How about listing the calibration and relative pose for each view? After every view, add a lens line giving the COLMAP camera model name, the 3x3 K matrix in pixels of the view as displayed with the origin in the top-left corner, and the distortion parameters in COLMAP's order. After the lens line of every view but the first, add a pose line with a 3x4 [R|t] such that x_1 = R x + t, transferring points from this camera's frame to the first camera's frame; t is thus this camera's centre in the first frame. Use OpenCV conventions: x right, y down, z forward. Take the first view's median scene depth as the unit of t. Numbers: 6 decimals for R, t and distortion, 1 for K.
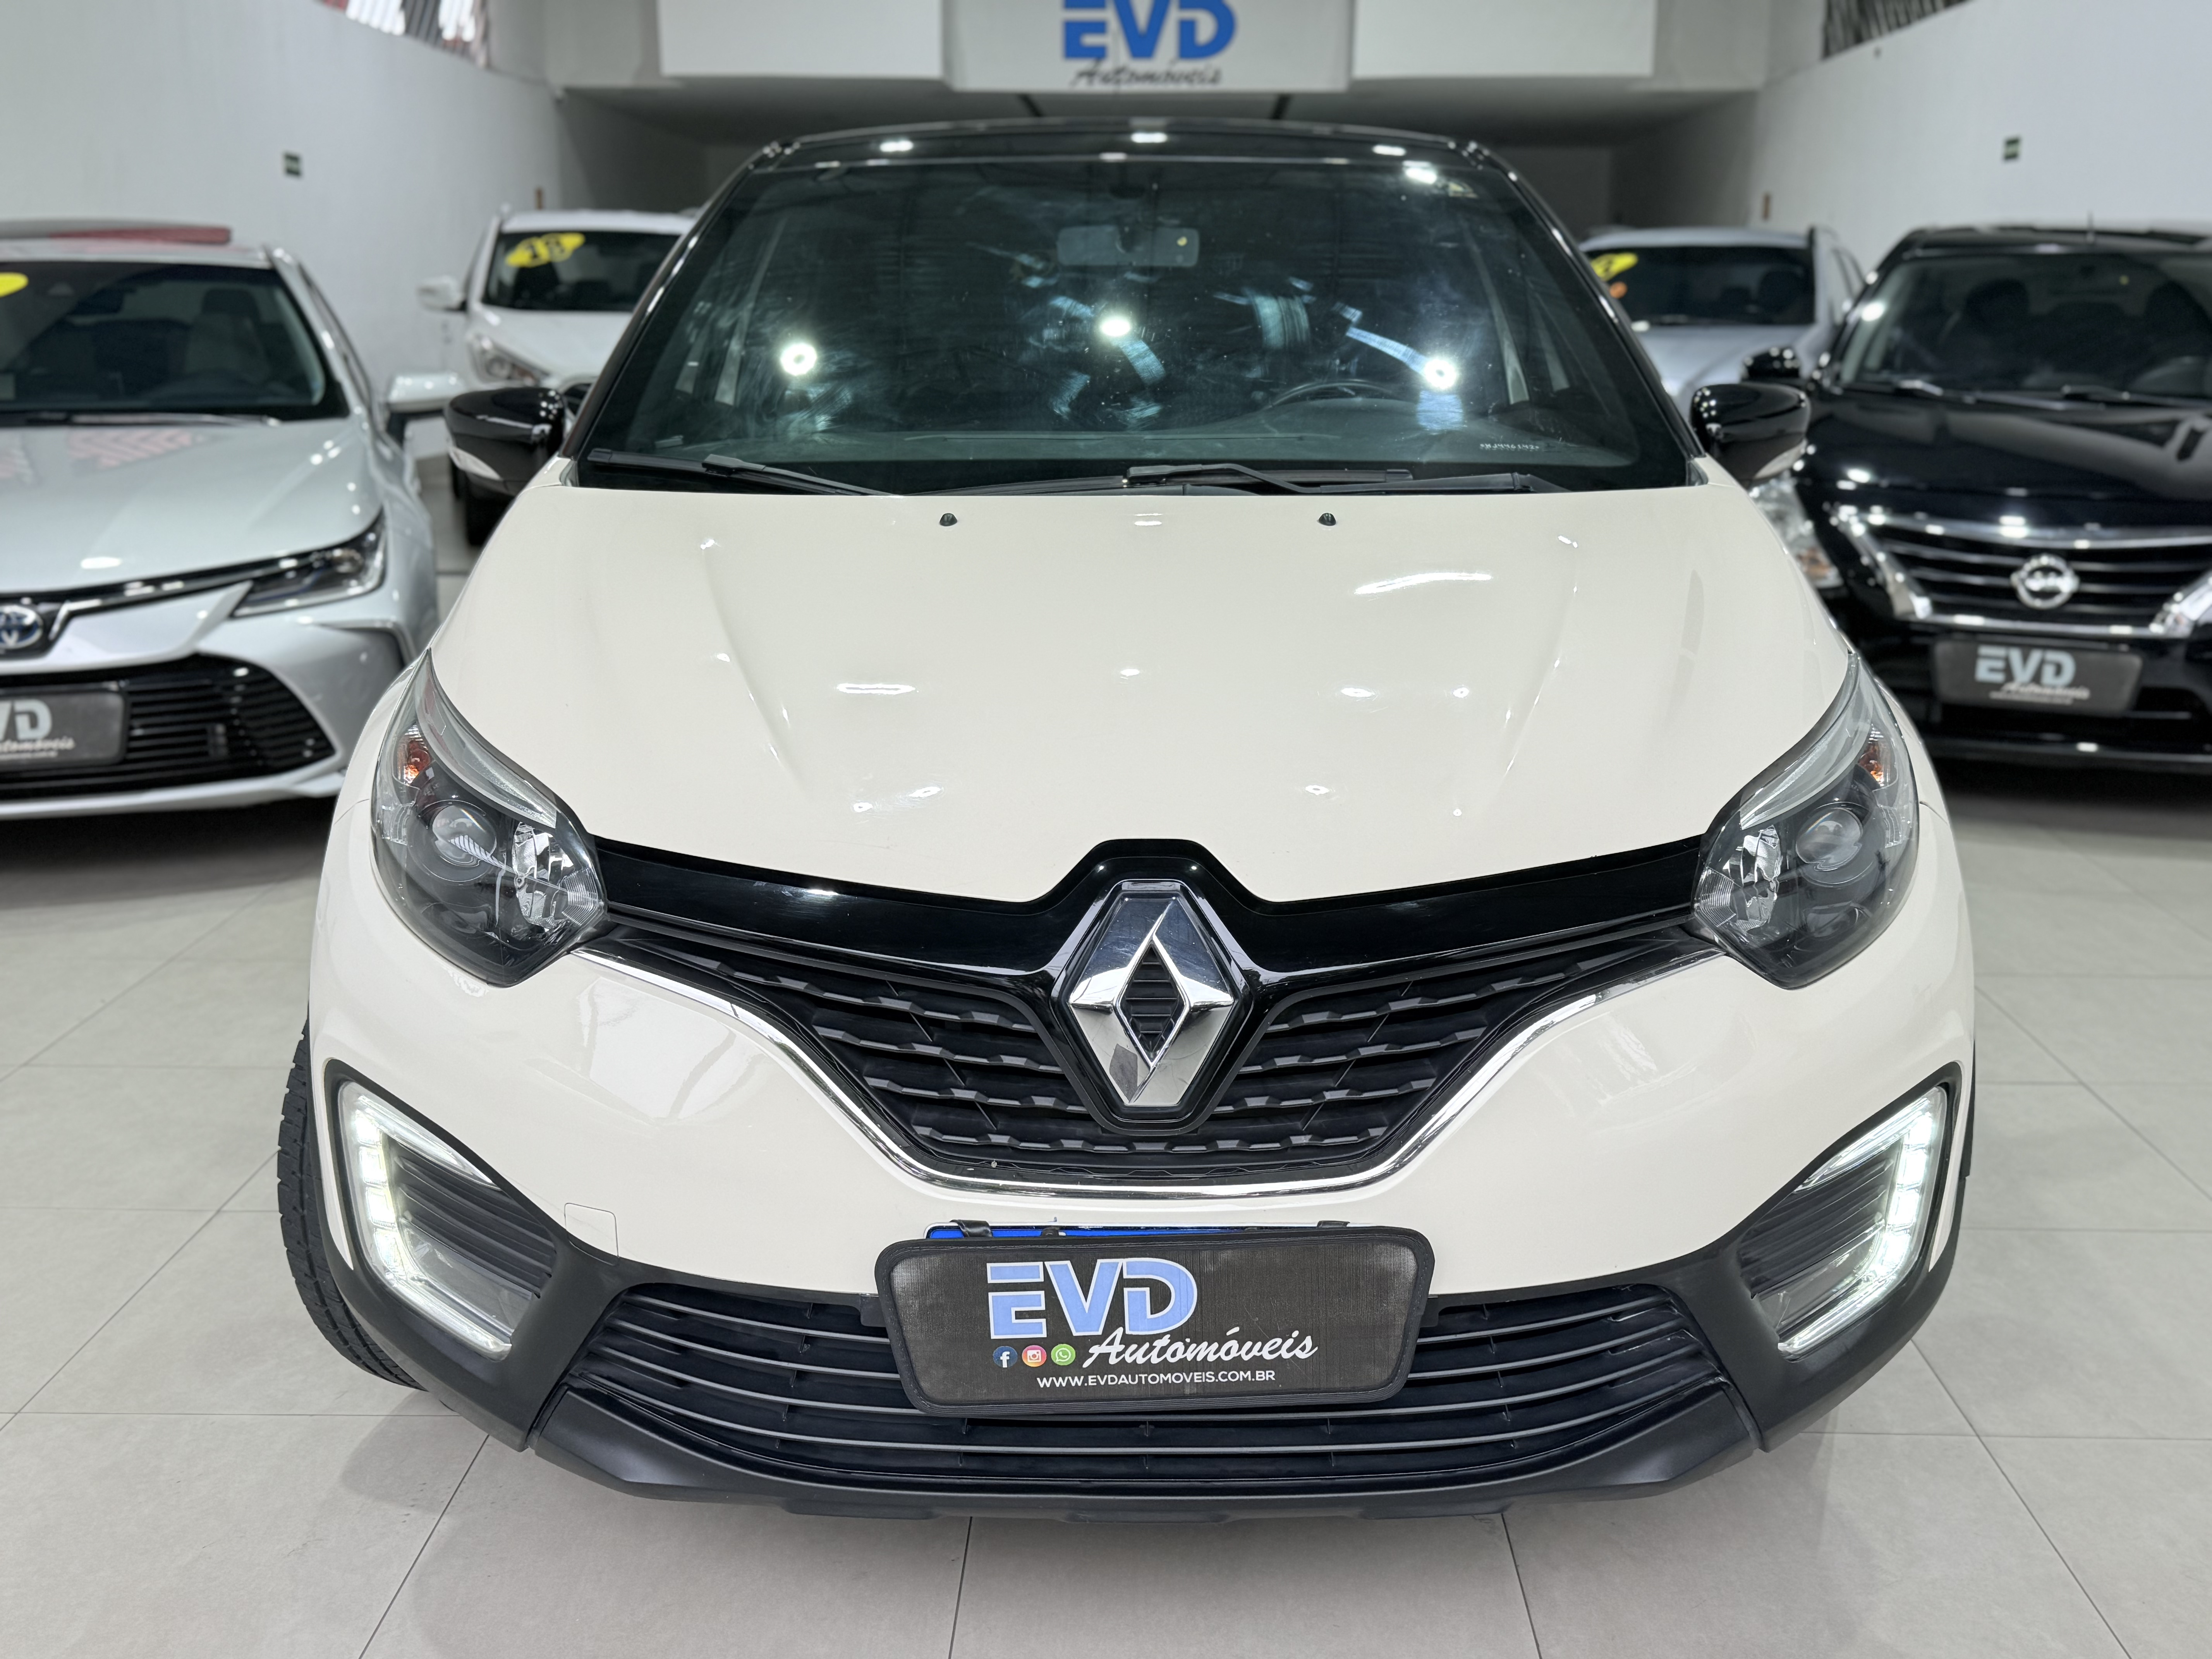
lens RADIAL K [[2255.8, 0, 1089.1], [0, 2255.8, 881.8], [0, 0, 1]] dist [0.035488, 0.000000]
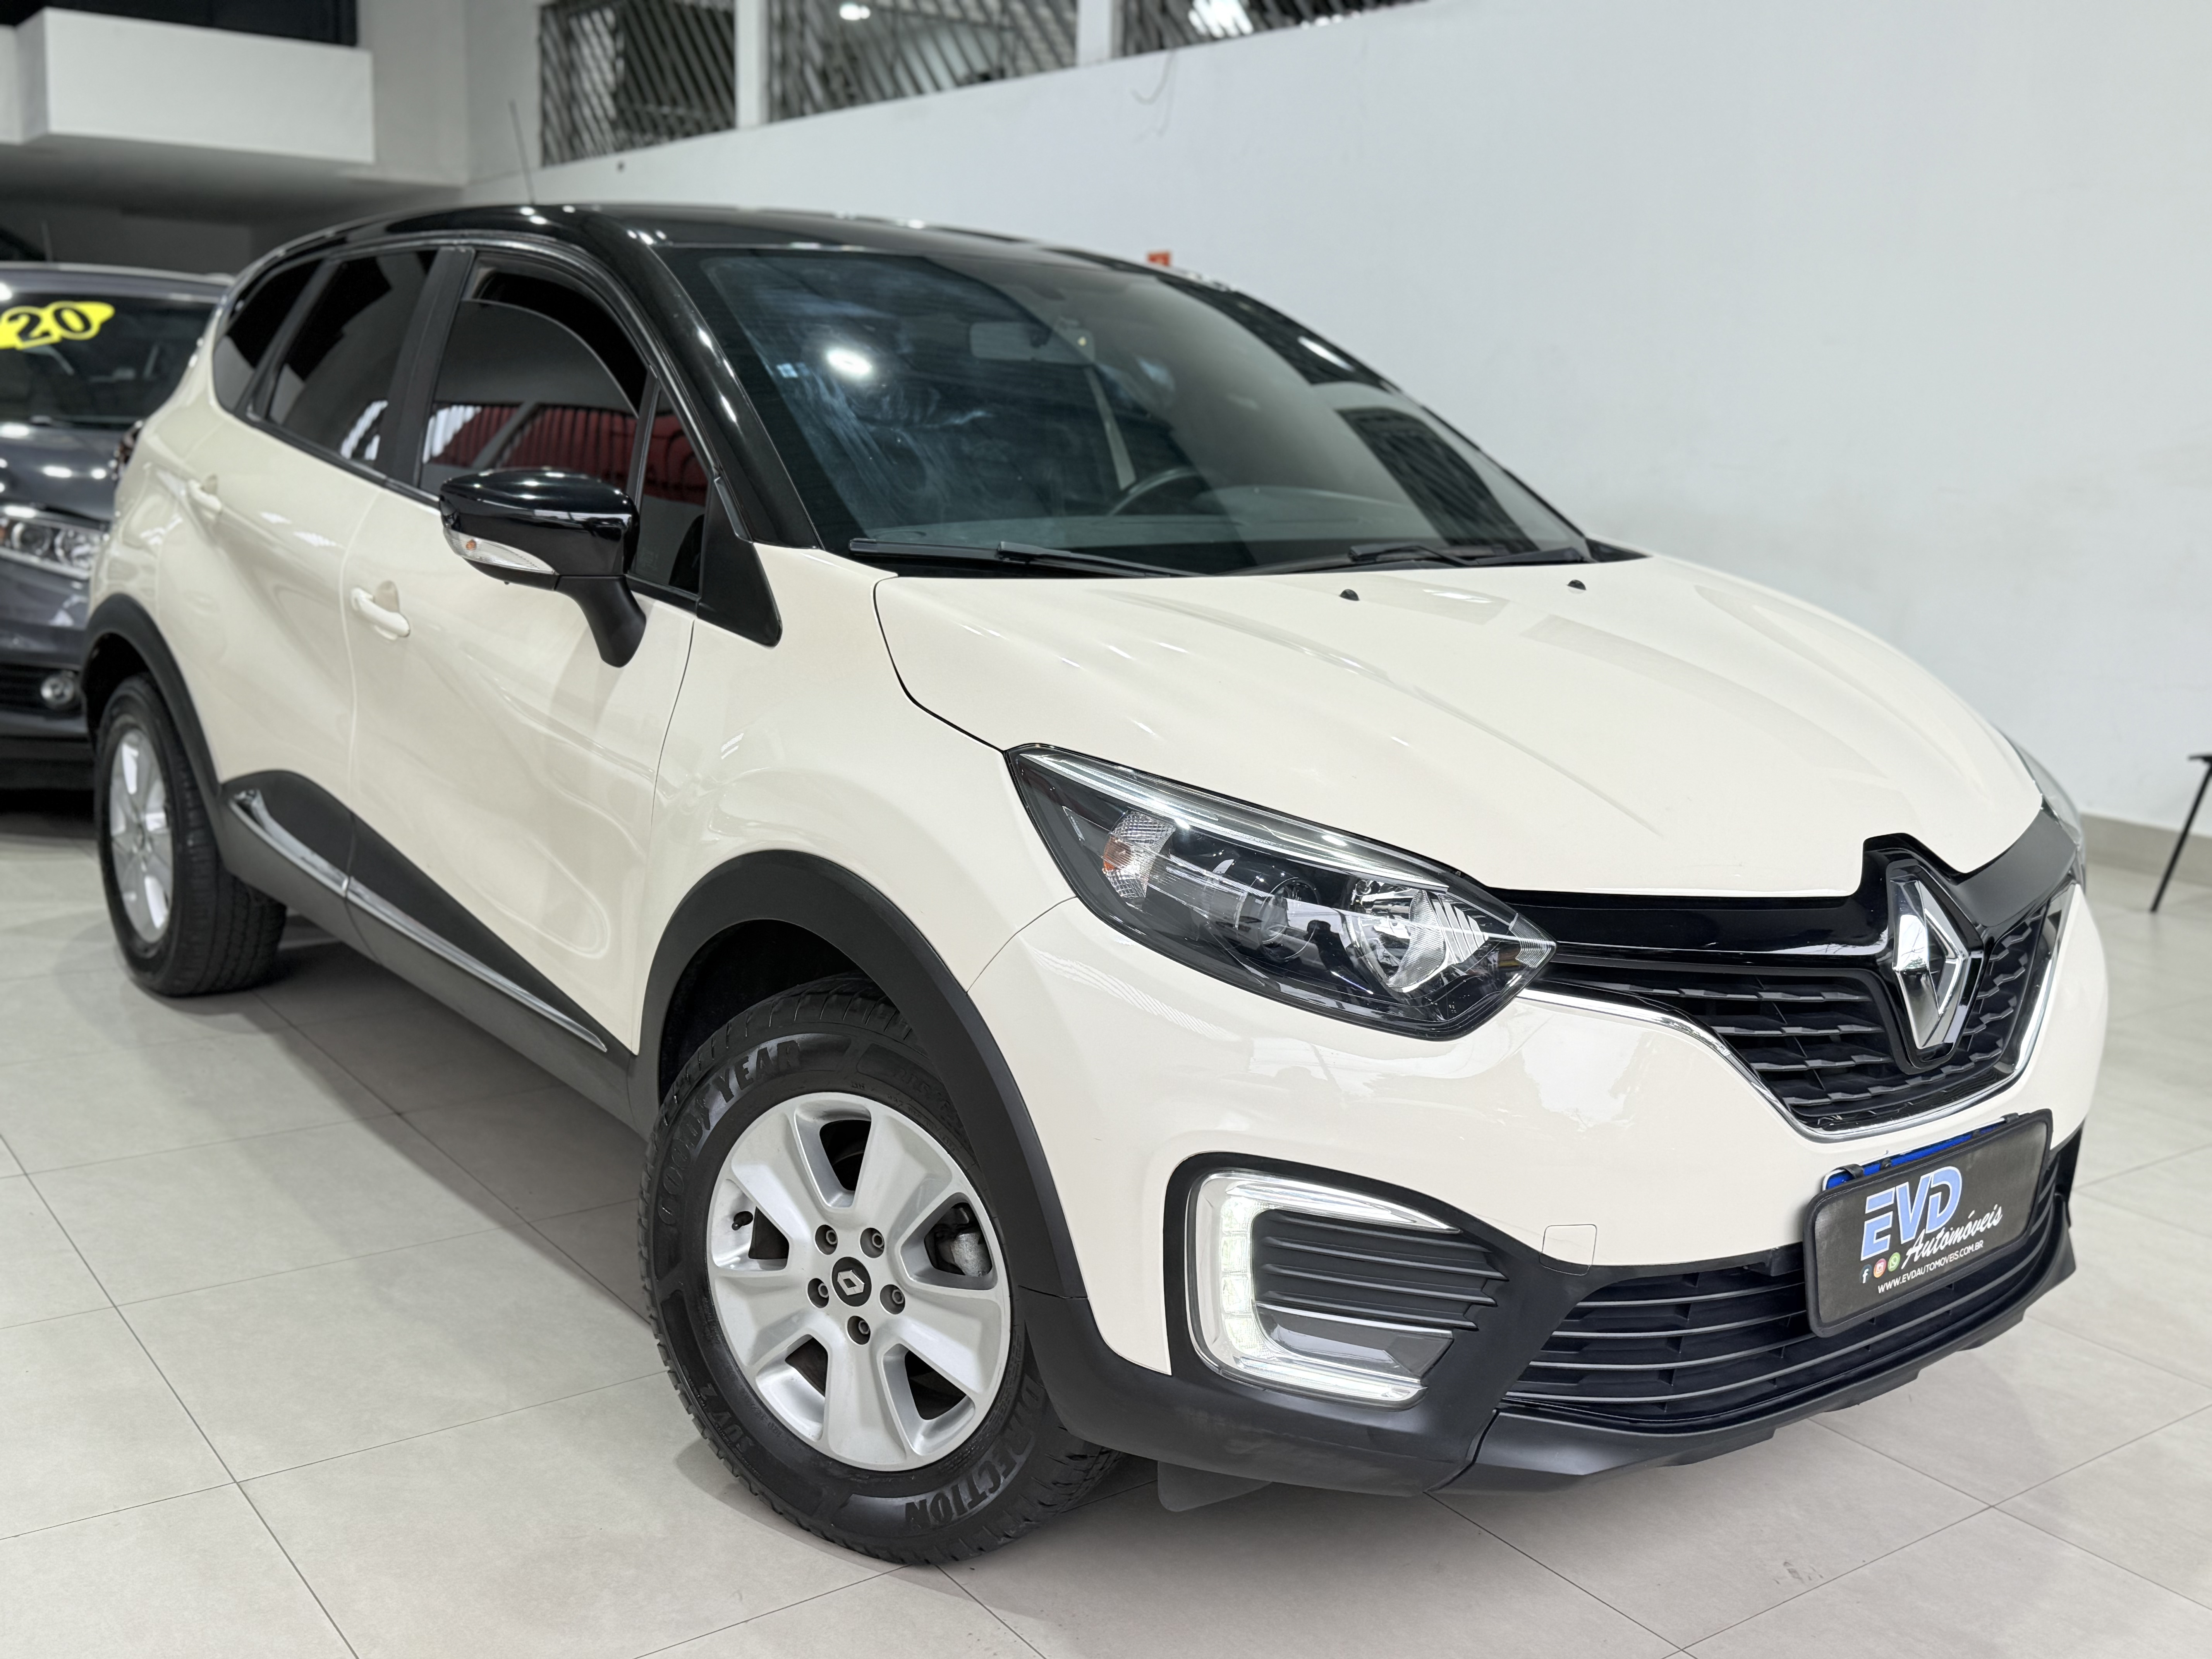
lens RADIAL K [[2255.8, 0, 1088.3], [0, 2255.8, 849.3], [0, 0, 1]] dist [0.035488, 0.000000]
pose [[0.776208, -0.098642, 0.622713, -1.091094], [0.128863, 0.991656, -0.003542, -0.063682], [-0.617168, 0.082994, 0.782442, 0.290186]]
